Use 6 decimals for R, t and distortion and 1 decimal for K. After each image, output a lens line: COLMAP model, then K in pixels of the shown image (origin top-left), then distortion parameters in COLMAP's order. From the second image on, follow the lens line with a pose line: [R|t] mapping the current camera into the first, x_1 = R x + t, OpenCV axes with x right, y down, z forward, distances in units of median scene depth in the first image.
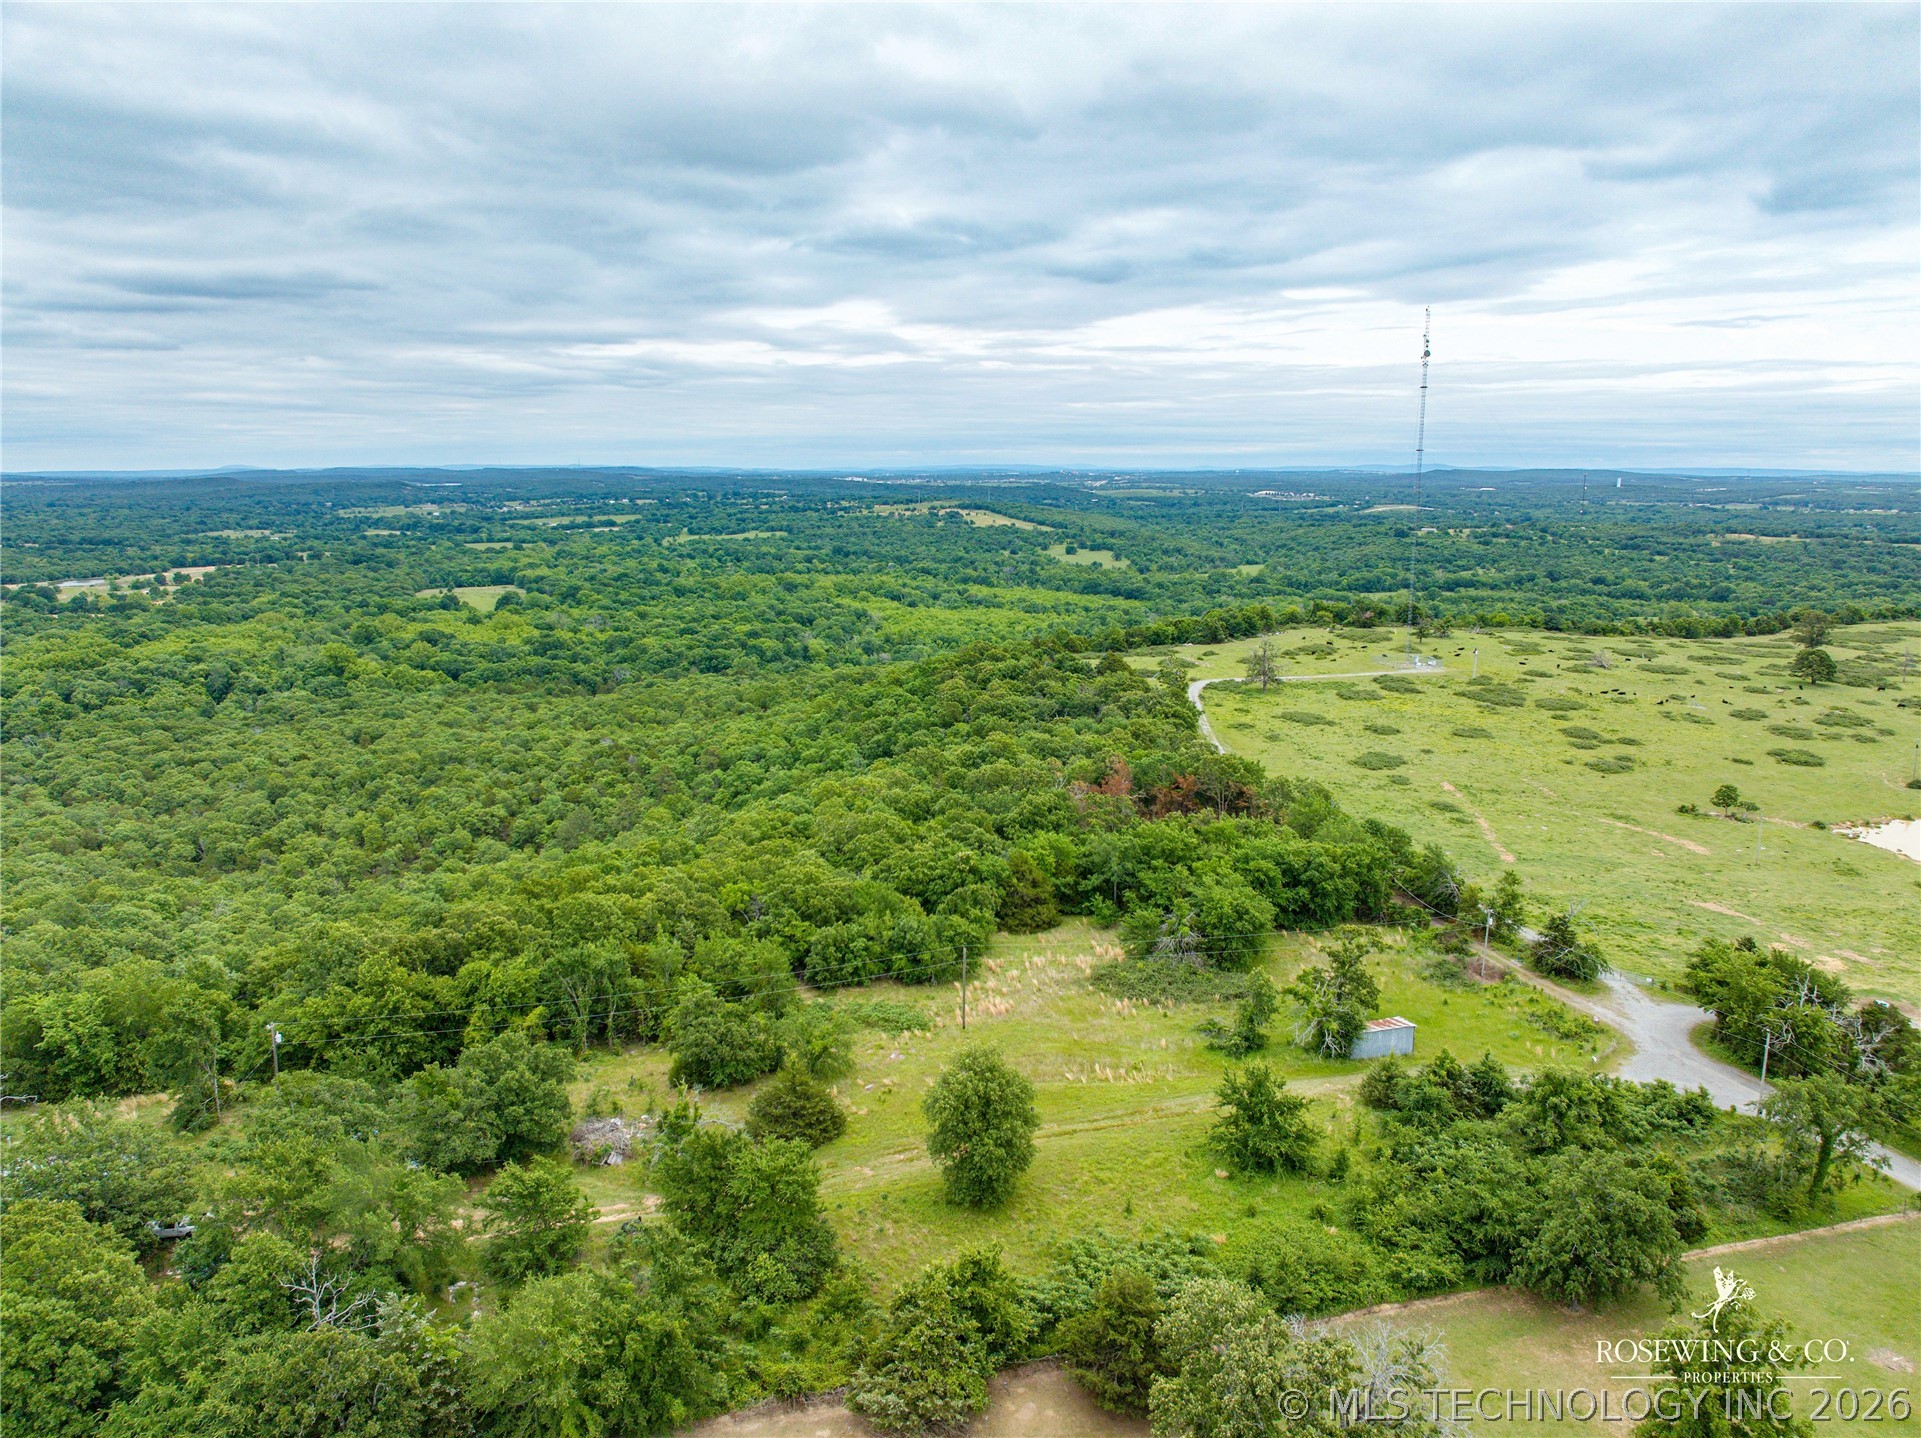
lens RADIAL K [[1345.7, 0, 965.7], [0, 1345.7, 725.7], [0, 0, 1]] dist [-0.008313, -0.068789]
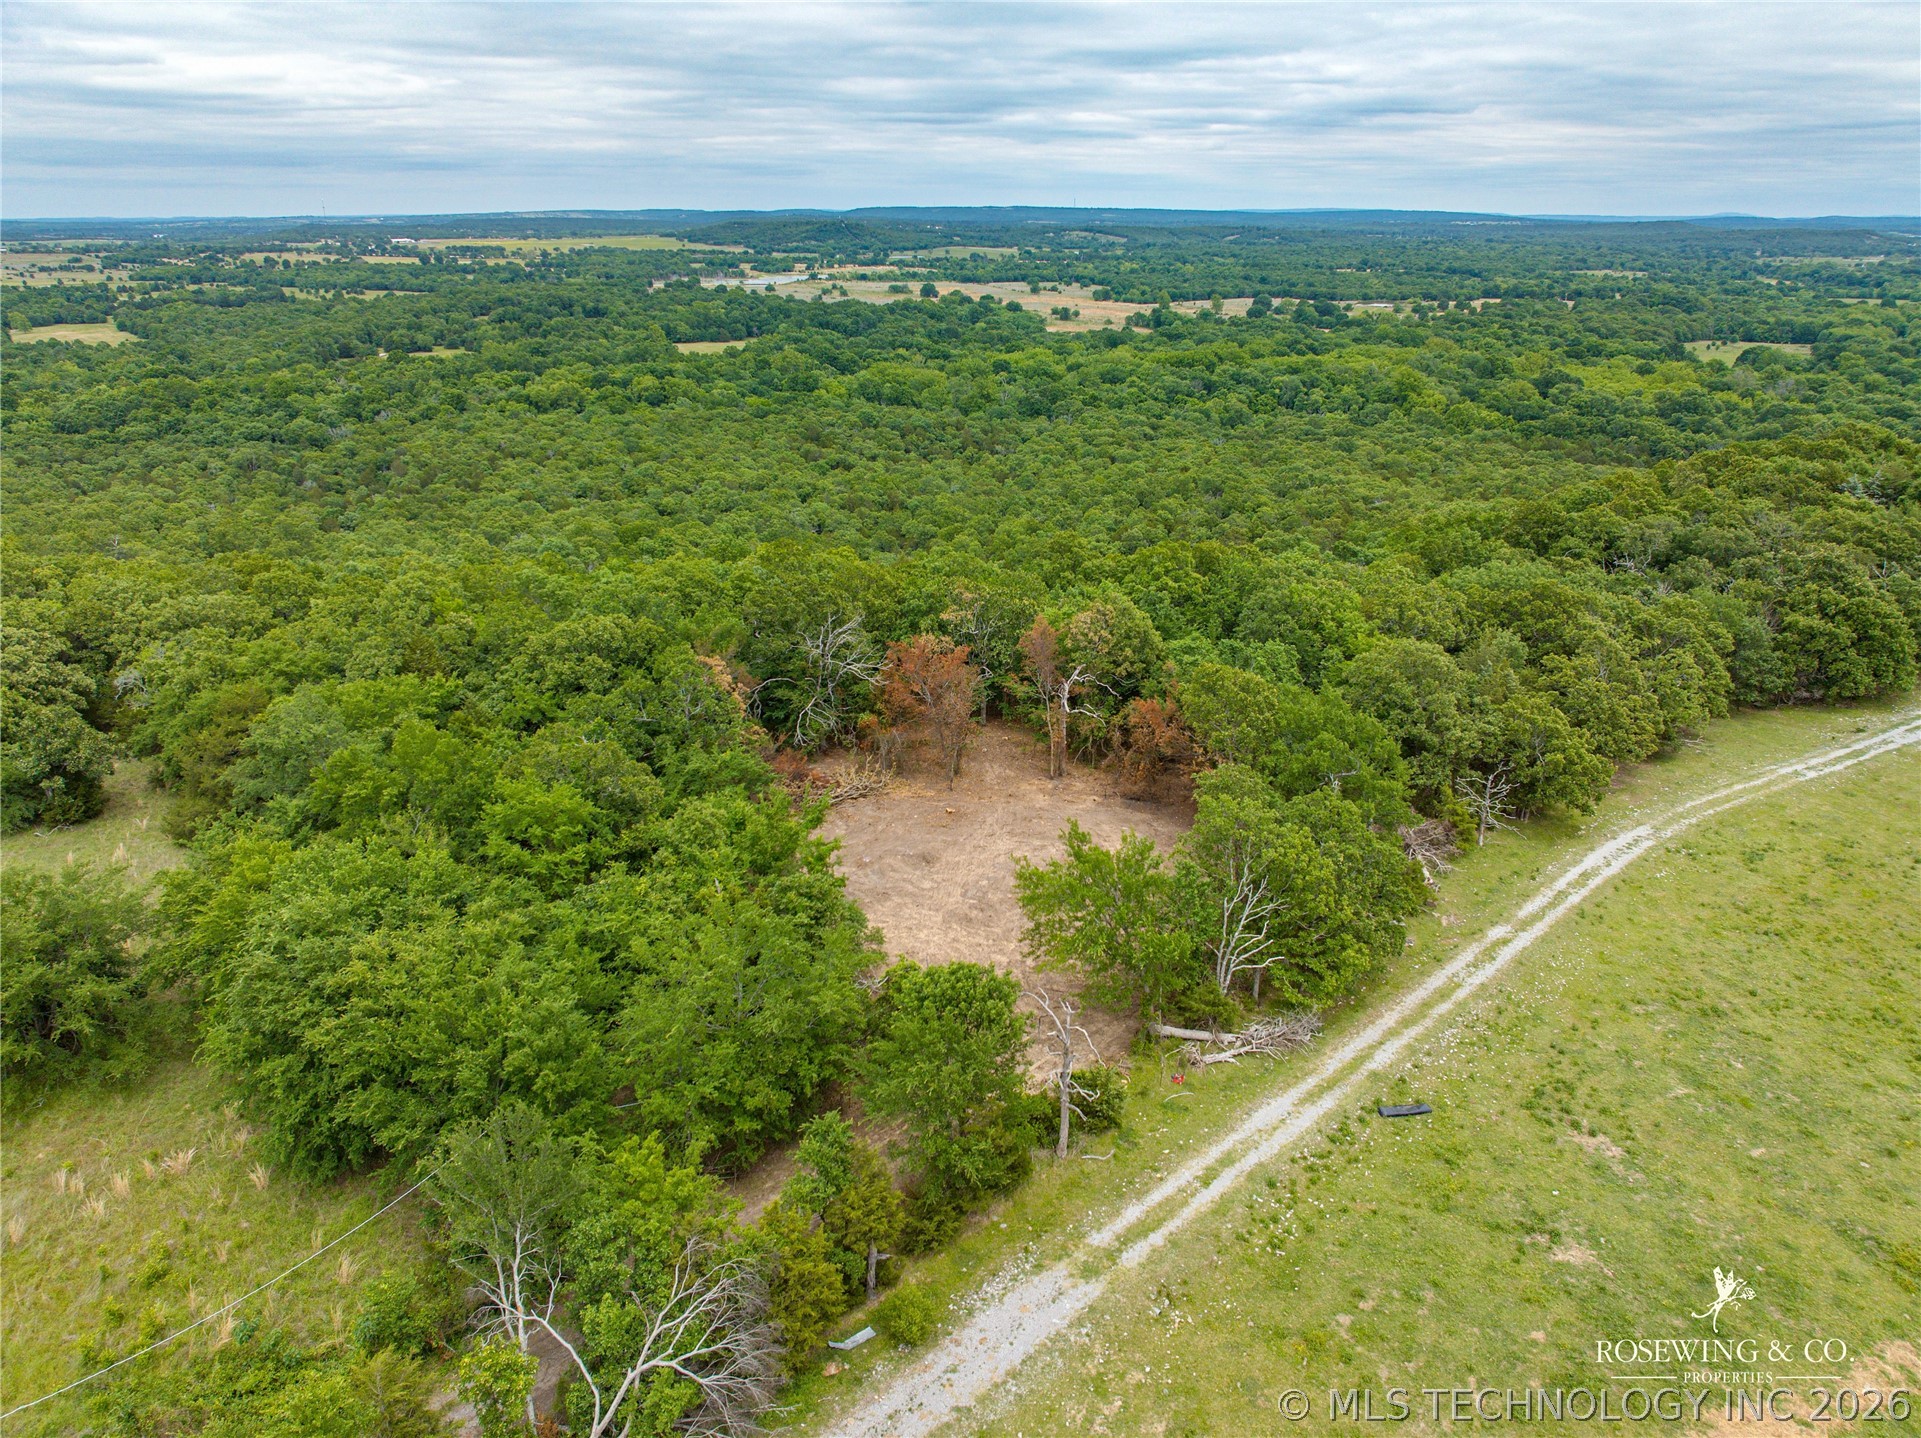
lens RADIAL K [[1352.1, 0, 967.9], [0, 1352.1, 715.5], [0, 0, 1]] dist [-0.041543, 0.005992]
pose [[0.549279, 0.294897, -0.781875, 0.104336], [-0.159676, 0.955460, 0.248192, -0.011246], [0.820242, -0.011480, 0.571902, 0.169675]]
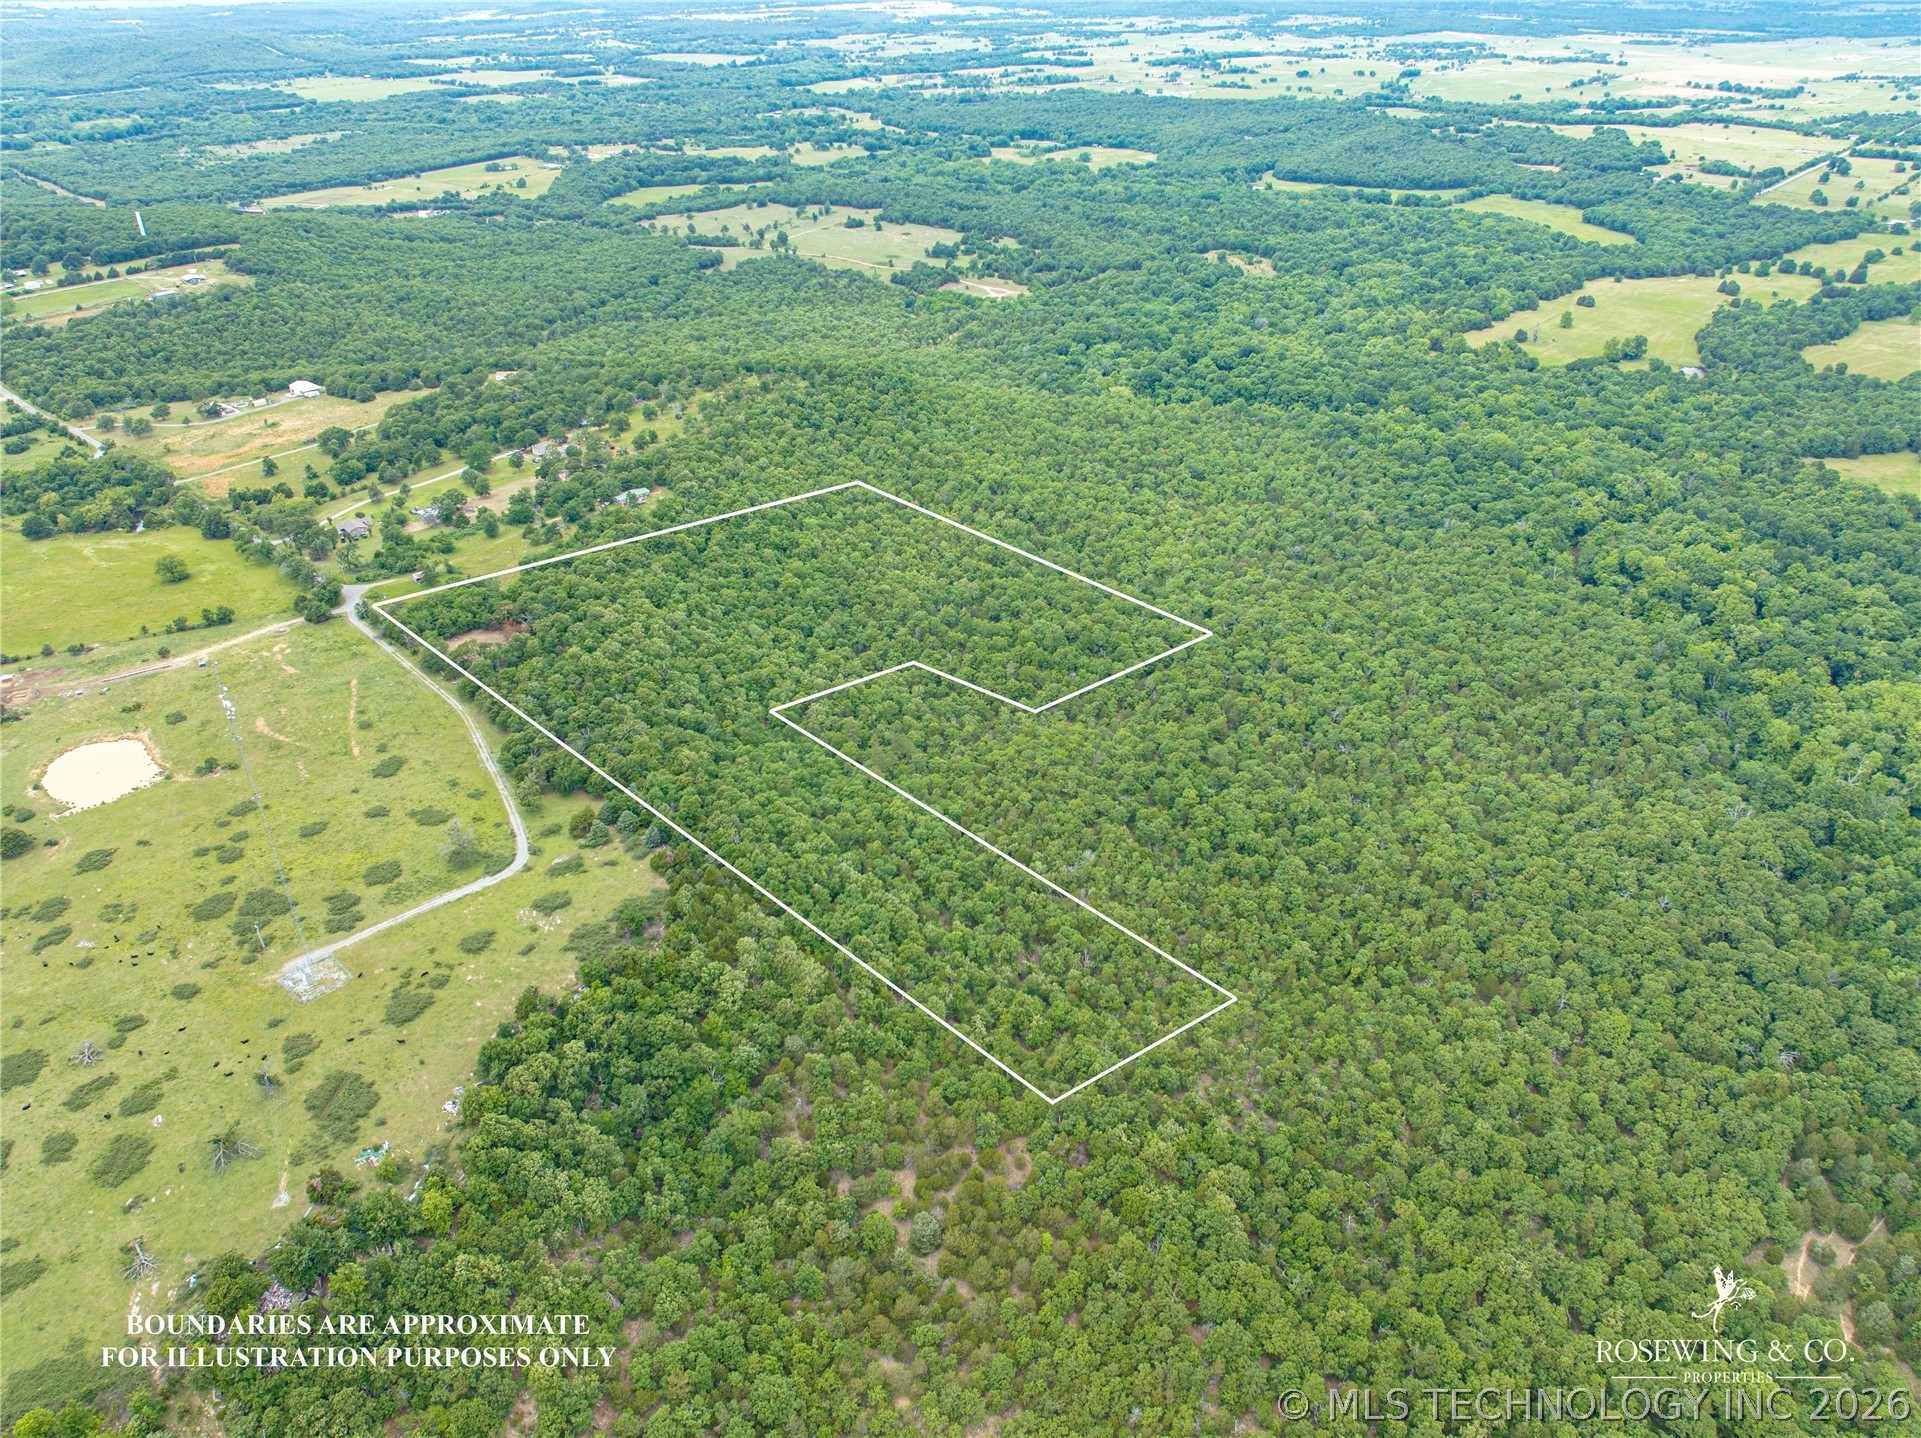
lens RADIAL K [[1310.3, 0, 968.1], [0, 1310.3, 772.7], [0, 0, 1]] dist [-0.038824, 0.001000]
pose [[-0.847897, 0.288012, -0.445106, 0.124148], [-0.101146, 0.736268, 0.669088, -0.336435], [0.520422, 0.612339, -0.595149, 0.697513]]
